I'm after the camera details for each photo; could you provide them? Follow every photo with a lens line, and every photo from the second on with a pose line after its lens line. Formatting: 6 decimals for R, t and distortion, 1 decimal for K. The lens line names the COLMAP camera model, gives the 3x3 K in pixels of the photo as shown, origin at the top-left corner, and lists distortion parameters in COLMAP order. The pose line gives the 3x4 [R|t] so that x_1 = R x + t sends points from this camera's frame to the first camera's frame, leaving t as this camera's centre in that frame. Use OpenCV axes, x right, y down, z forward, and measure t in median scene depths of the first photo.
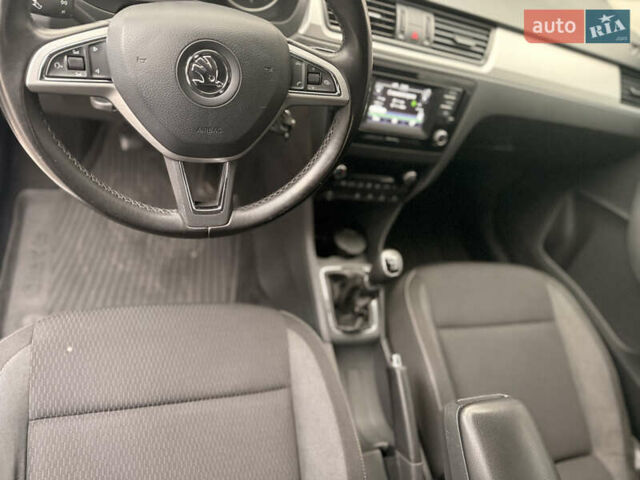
lens RADIAL K [[448.4, 0, 317.7], [0, 448.4, 246.0], [0, 0, 1]] dist [0.042422, -0.054818]
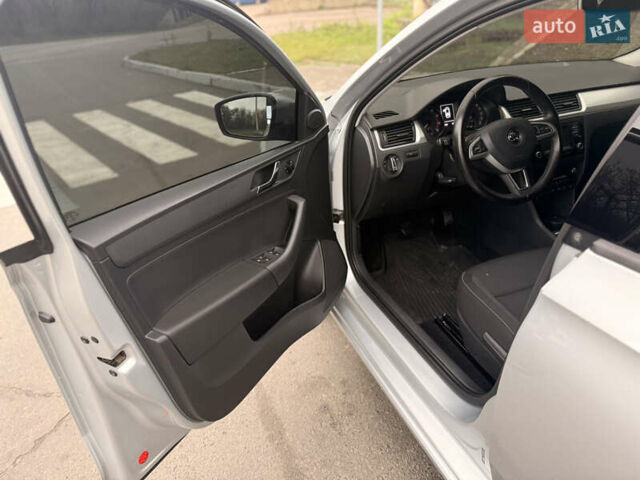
lens RADIAL K [[448.4, 0, 323.9], [0, 448.4, 243.8], [0, 0, 1]] dist [0.042422, -0.054818]
pose [[0.912478, -0.400946, -0.081399, -0.746265], [0.349474, 0.867302, -0.354480, 0.433575], [0.212724, 0.295008, 0.931514, -0.944278]]
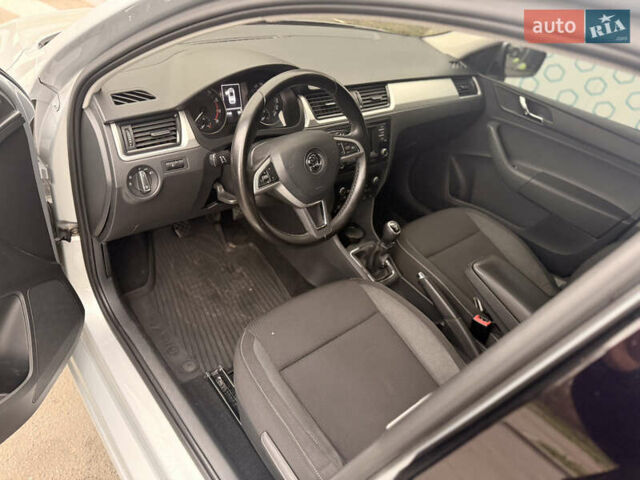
lens RADIAL K [[448.4, 0, 318.7], [0, 448.4, 248.2], [0, 0, 1]] dist [0.042422, -0.054818]
pose [[0.891081, -0.397129, 0.219691, -0.456511], [0.411180, 0.911326, -0.020398, 0.023535], [-0.192110, 0.108509, 0.975356, -0.561978]]
